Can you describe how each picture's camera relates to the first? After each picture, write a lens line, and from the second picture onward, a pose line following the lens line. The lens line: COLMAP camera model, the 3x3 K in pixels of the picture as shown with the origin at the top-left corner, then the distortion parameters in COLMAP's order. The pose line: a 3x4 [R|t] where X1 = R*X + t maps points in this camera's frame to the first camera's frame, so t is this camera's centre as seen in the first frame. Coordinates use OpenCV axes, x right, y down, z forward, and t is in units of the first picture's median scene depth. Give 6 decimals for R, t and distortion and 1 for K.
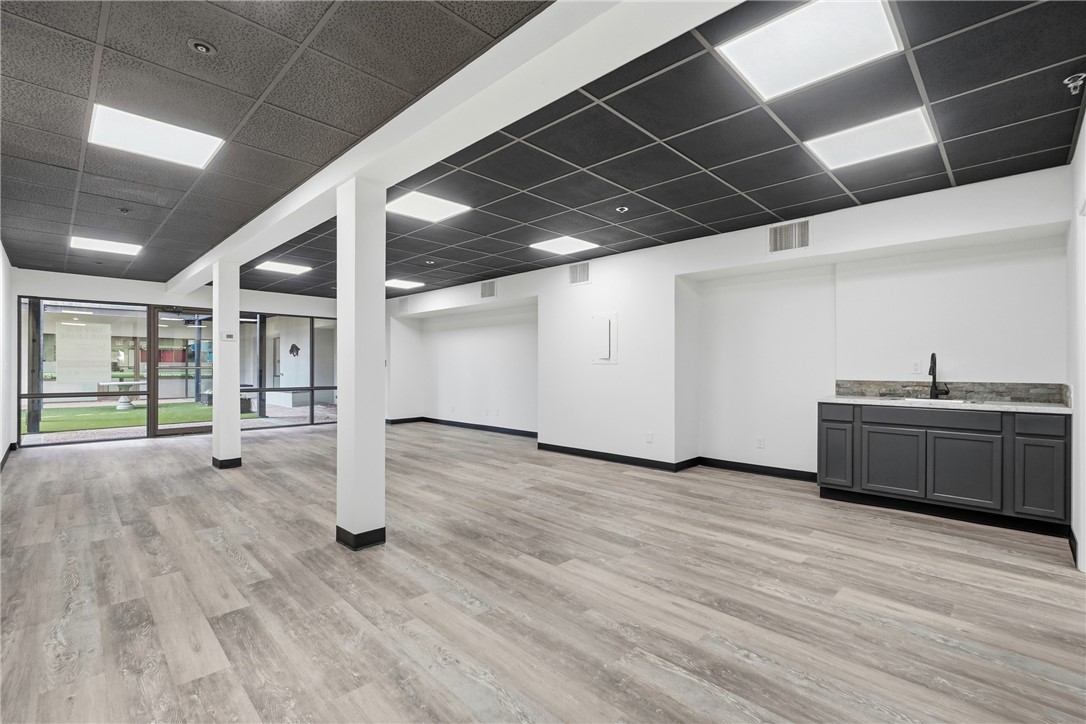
lens RADIAL K [[480.8, 0, 537.3], [0, 480.8, 364.9], [0, 0, 1]] dist [-0.011198, 0.001628]
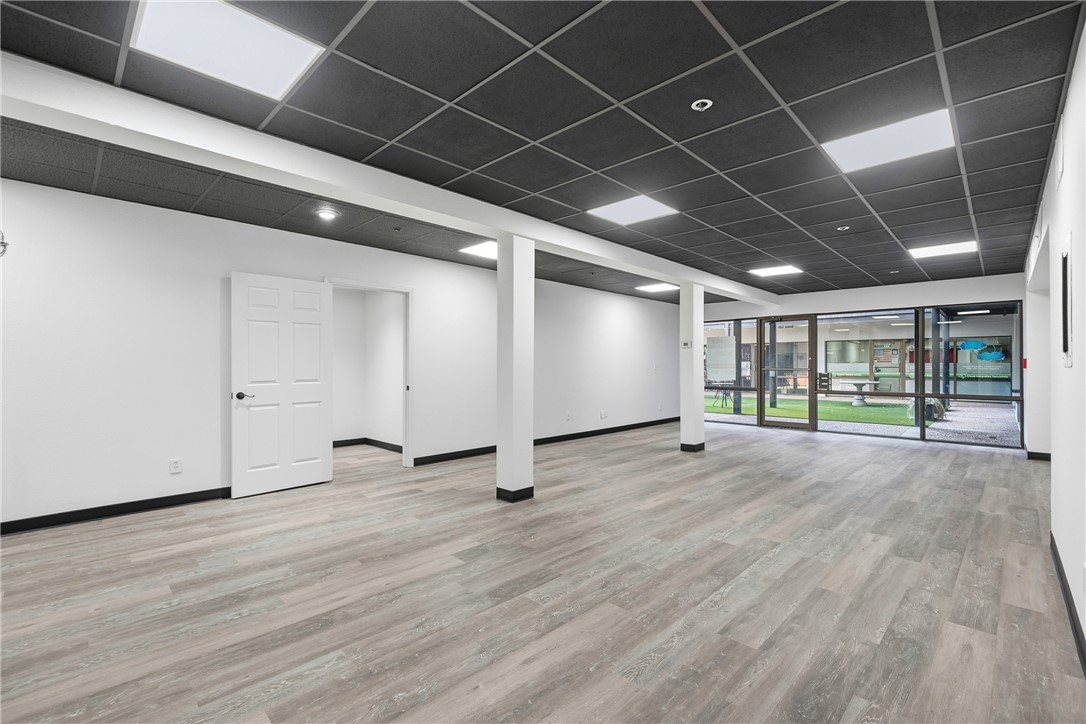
lens RADIAL K [[480.8, 0, 539.7], [0, 480.8, 365.4], [0, 0, 1]] dist [-0.011198, 0.001628]
pose [[0.008586, -0.002151, -0.999961, 0.969249], [0.002298, 0.999995, -0.002132, -0.004261], [0.999961, -0.002280, 0.008591, 1.030230]]
